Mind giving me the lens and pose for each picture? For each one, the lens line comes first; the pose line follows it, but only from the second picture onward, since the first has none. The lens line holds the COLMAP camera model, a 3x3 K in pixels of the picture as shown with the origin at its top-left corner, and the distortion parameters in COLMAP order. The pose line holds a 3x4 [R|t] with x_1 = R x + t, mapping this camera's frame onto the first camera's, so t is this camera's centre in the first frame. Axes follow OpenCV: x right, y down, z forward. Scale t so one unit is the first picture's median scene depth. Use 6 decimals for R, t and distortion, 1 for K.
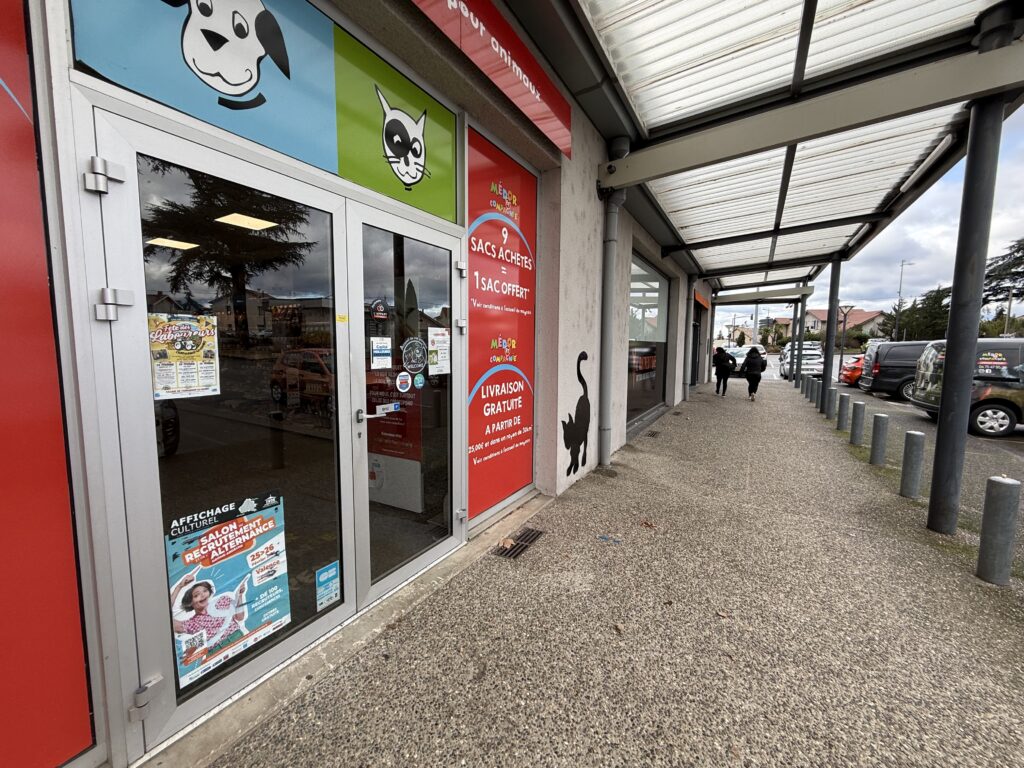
lens RADIAL K [[407.0, 0, 509.2], [0, 407.0, 382.8], [0, 0, 1]] dist [0.000688, -0.000013]
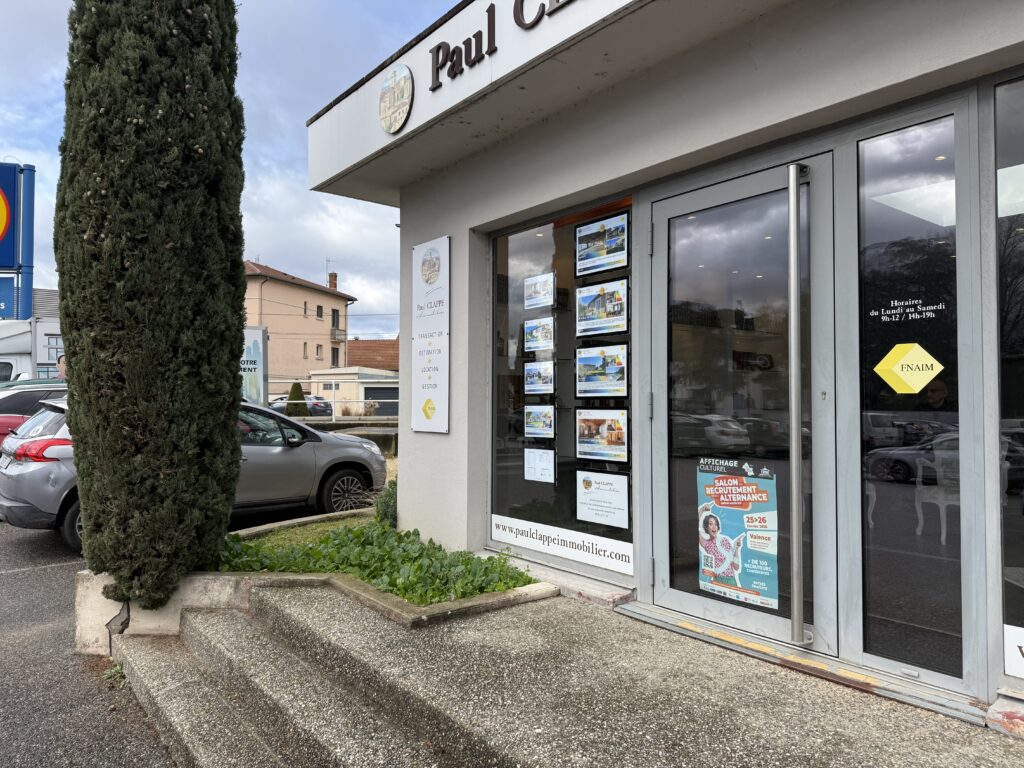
lens RADIAL K [[712.4, 0, 507.7], [0, 712.4, 377.0], [0, 0, 1]] dist [0.094410, -0.111377]
pose [[-0.356523, -0.043202, -0.933287, 0.948369], [-0.090191, 0.995856, -0.011645, 0.087884], [0.929923, 0.080022, -0.358942, 0.705404]]
